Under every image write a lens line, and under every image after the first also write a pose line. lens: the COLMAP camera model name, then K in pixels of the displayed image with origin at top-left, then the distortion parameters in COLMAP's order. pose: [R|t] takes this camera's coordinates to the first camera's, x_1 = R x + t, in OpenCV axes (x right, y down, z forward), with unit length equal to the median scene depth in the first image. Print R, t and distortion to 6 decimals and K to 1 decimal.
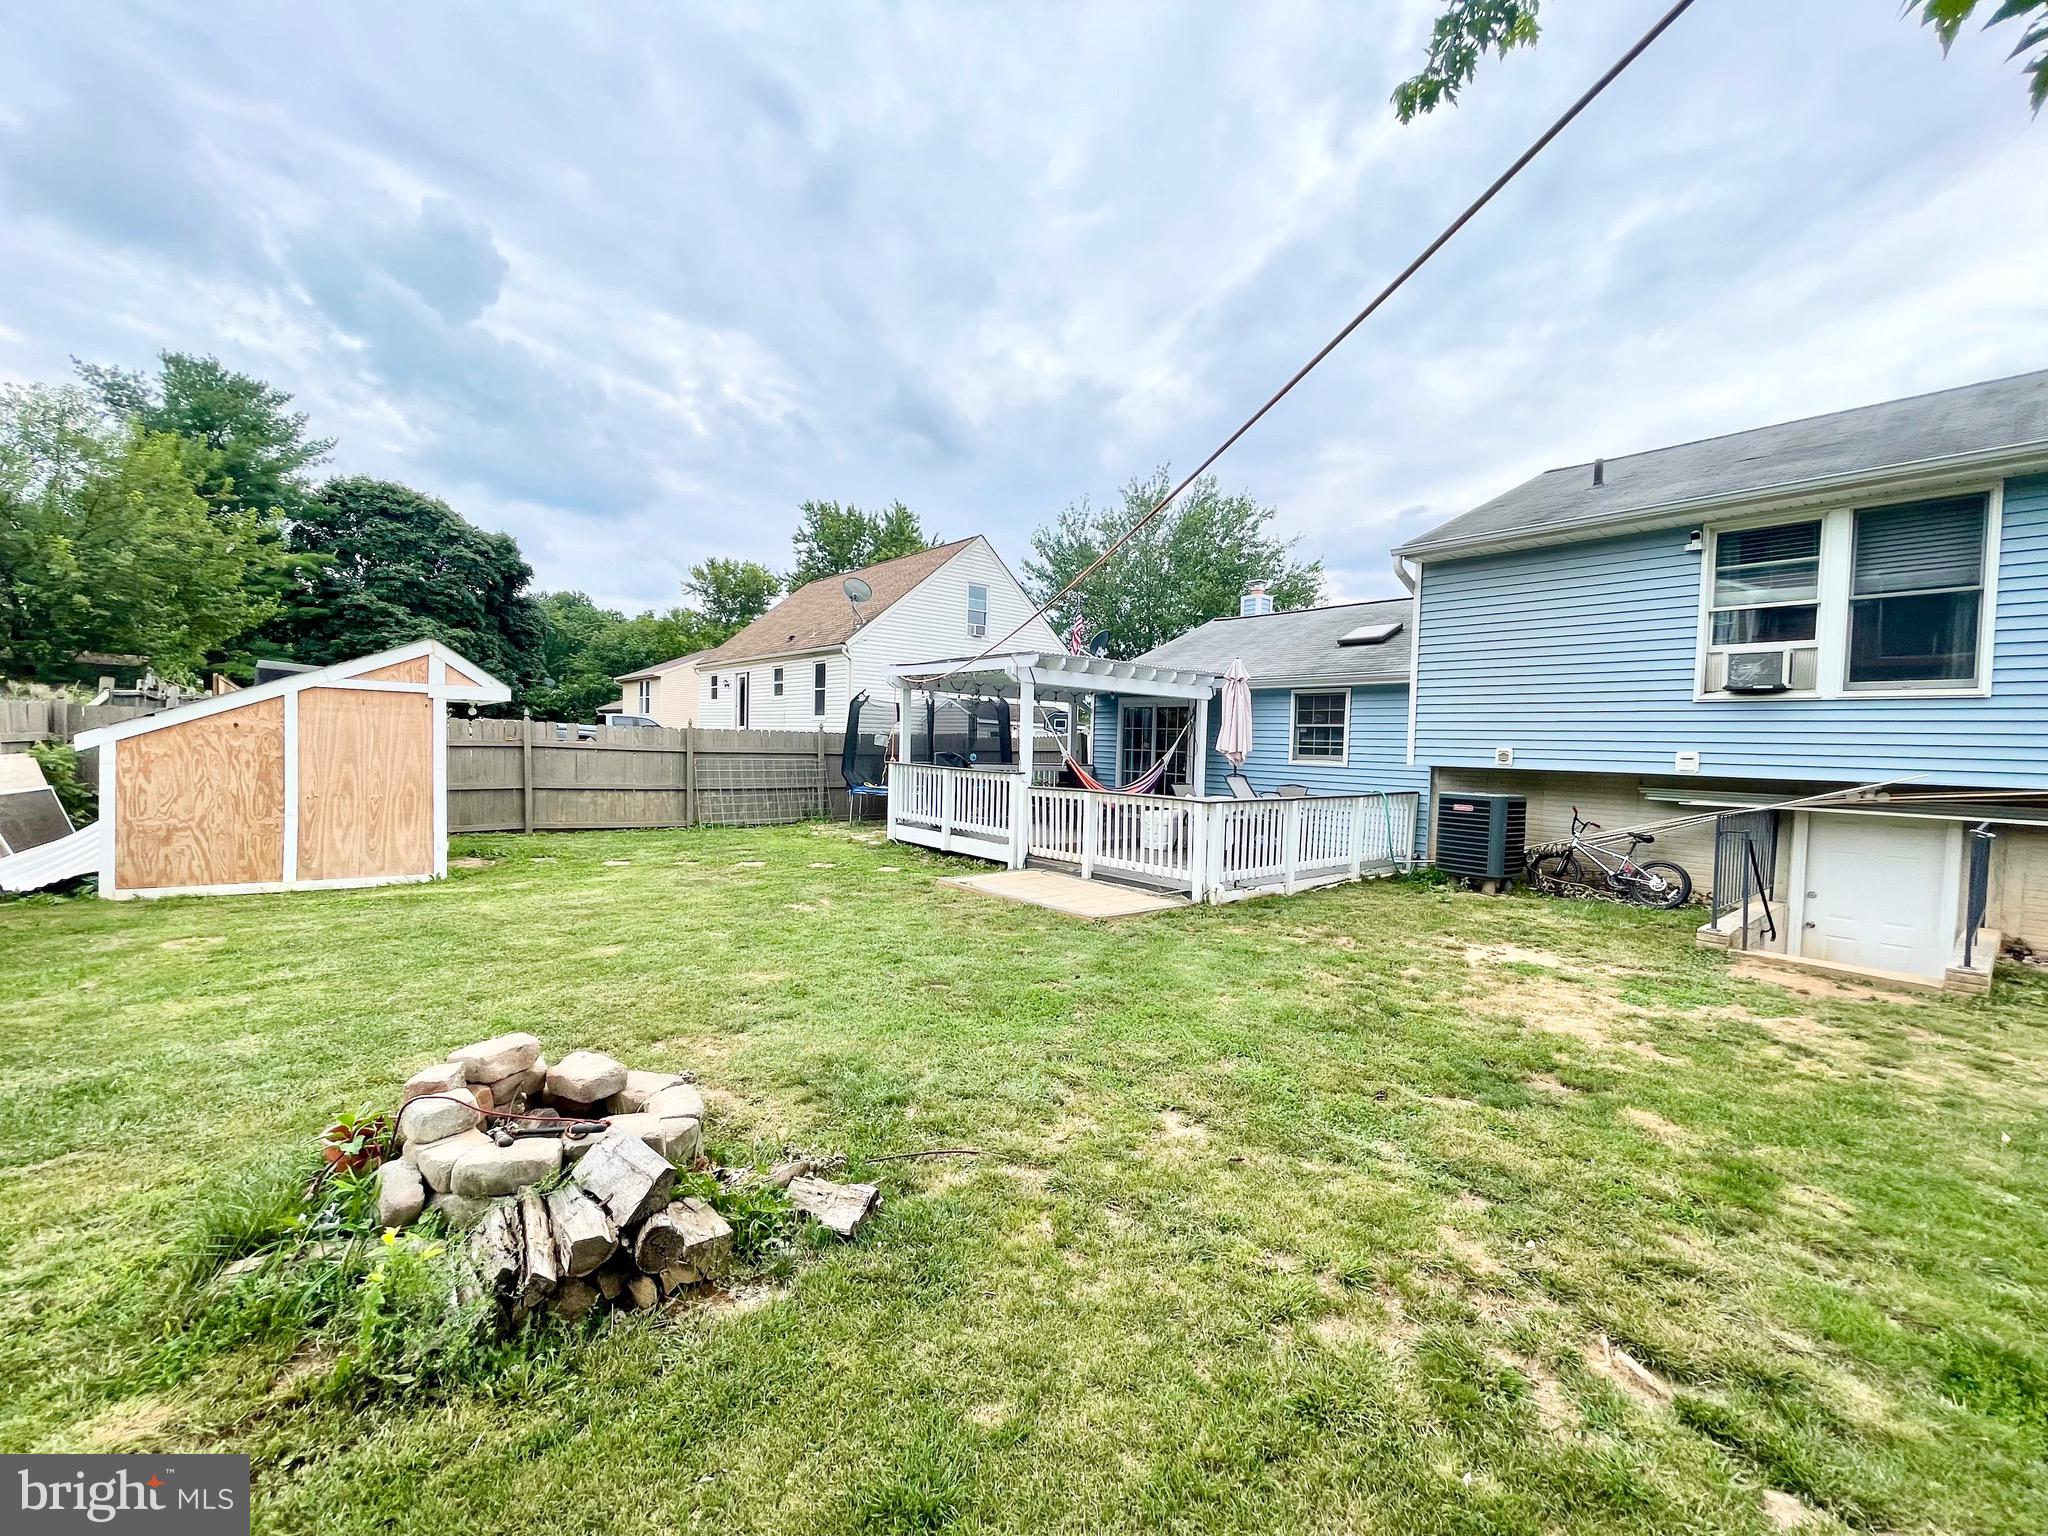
lens RADIAL K [[833.3, 0, 1025.3], [0, 833.3, 772.0], [0, 0, 1]] dist [-0.012938, 0.006907]
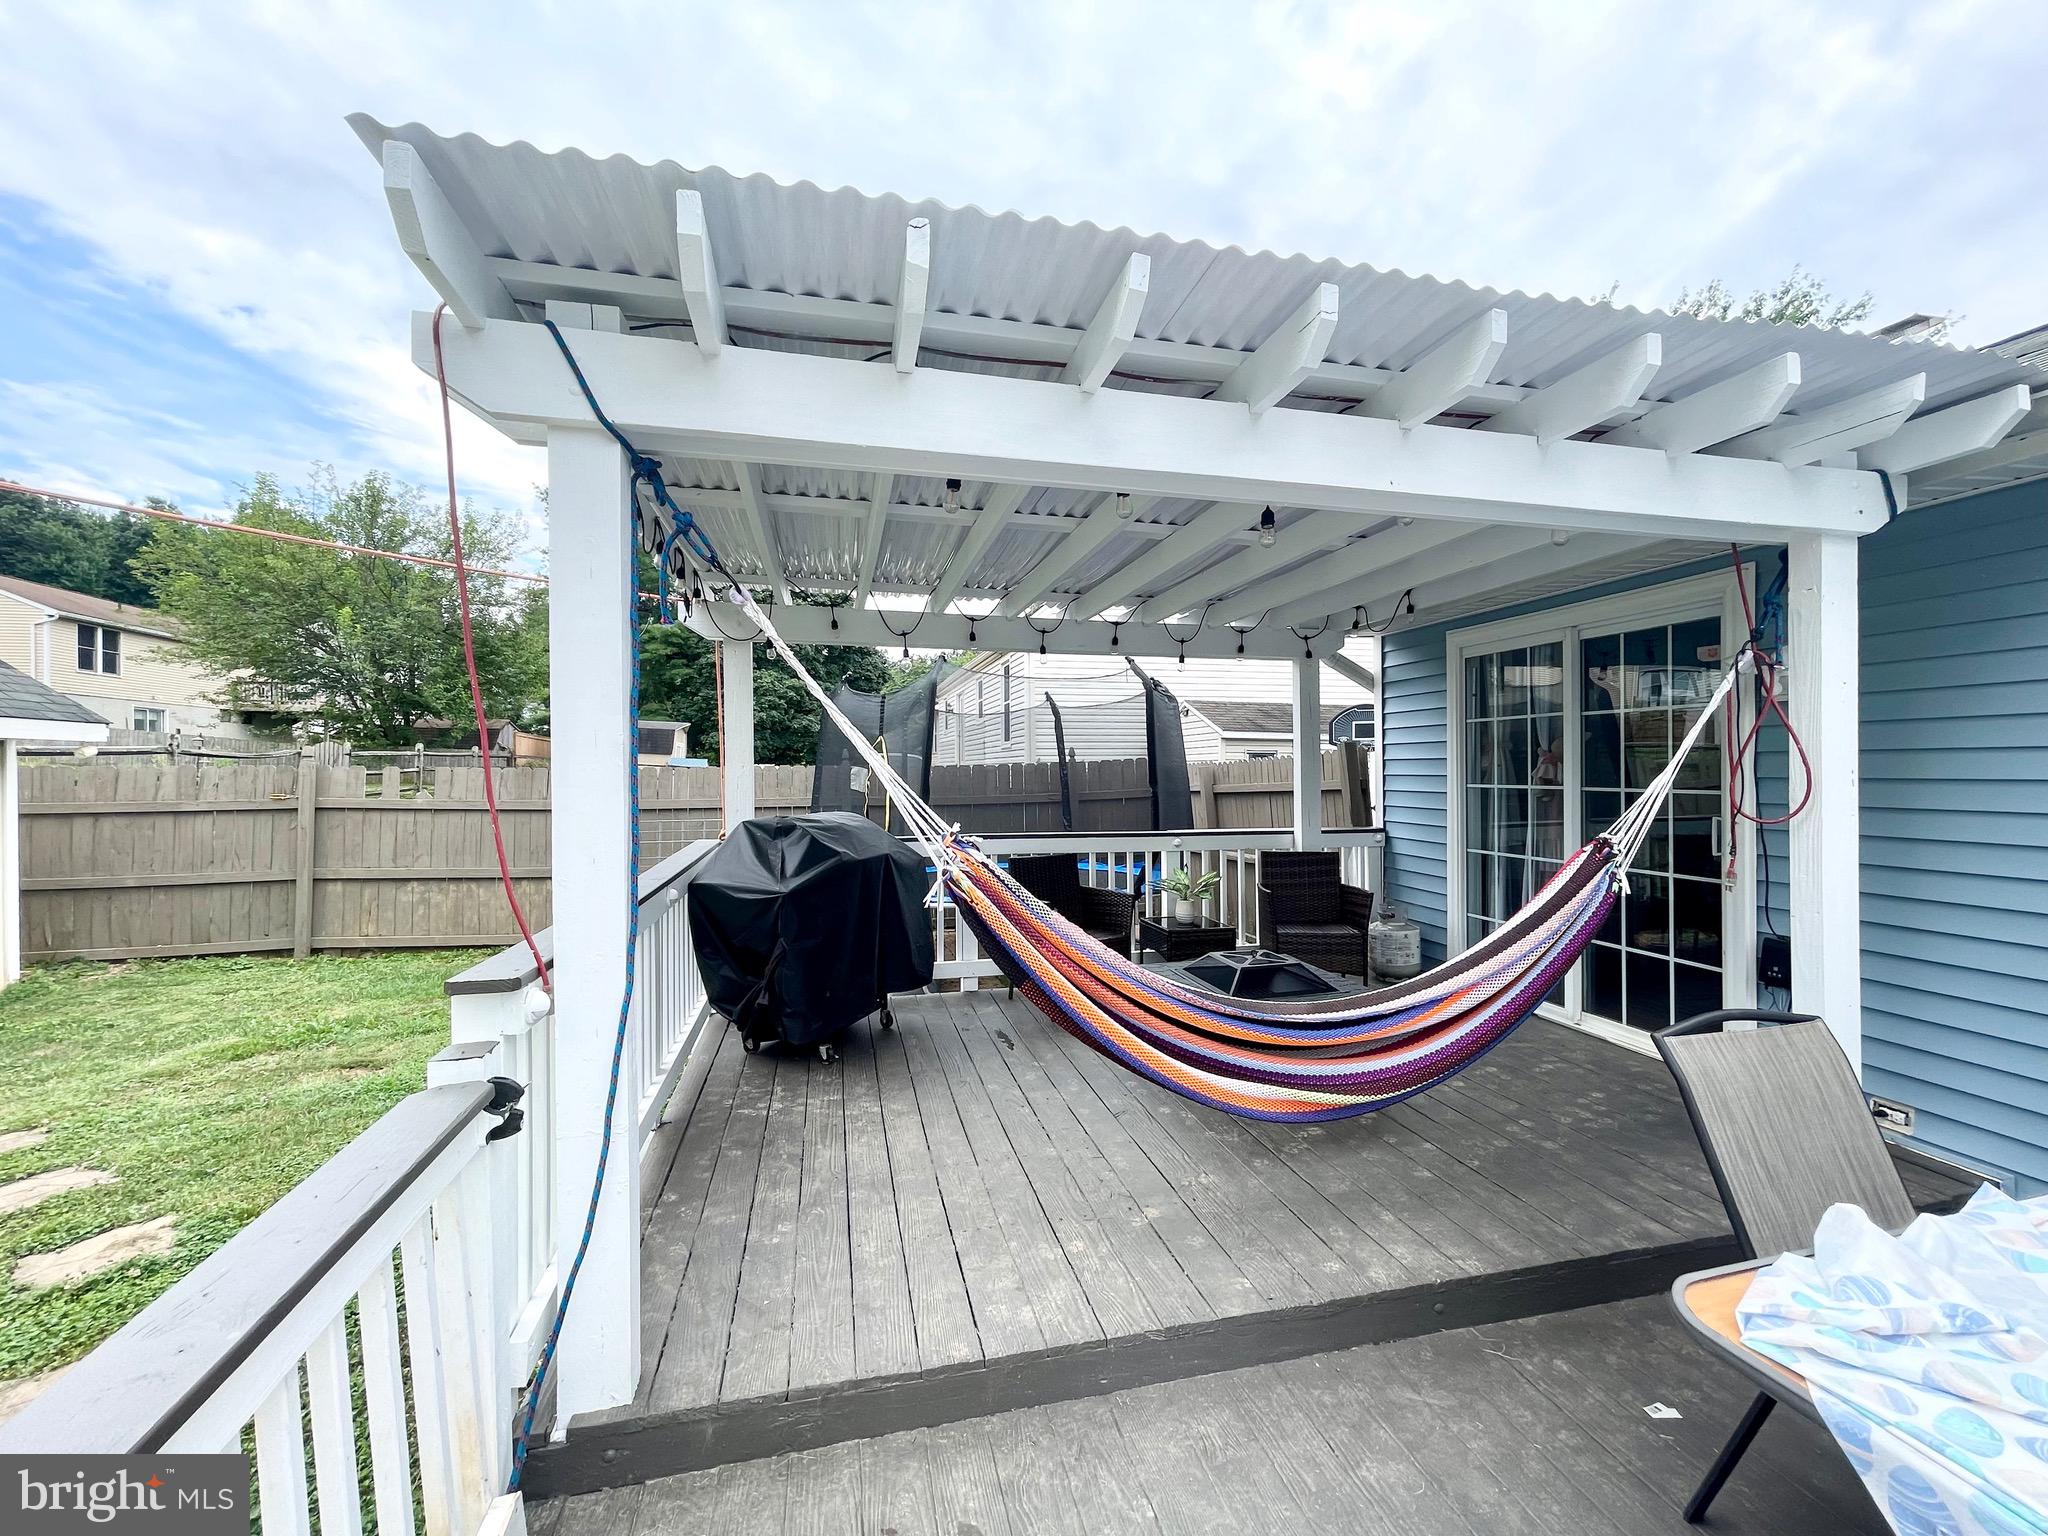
lens RADIAL K [[833.3, 0, 1025.3], [0, 833.3, 772.0], [0, 0, 1]] dist [-0.012938, 0.006907]
pose [[0.901923, -0.032151, -0.430698, 0.106675], [0.016303, 0.999049, -0.040438, -0.023444], [0.431589, 0.029450, 0.901590, 0.655863]]
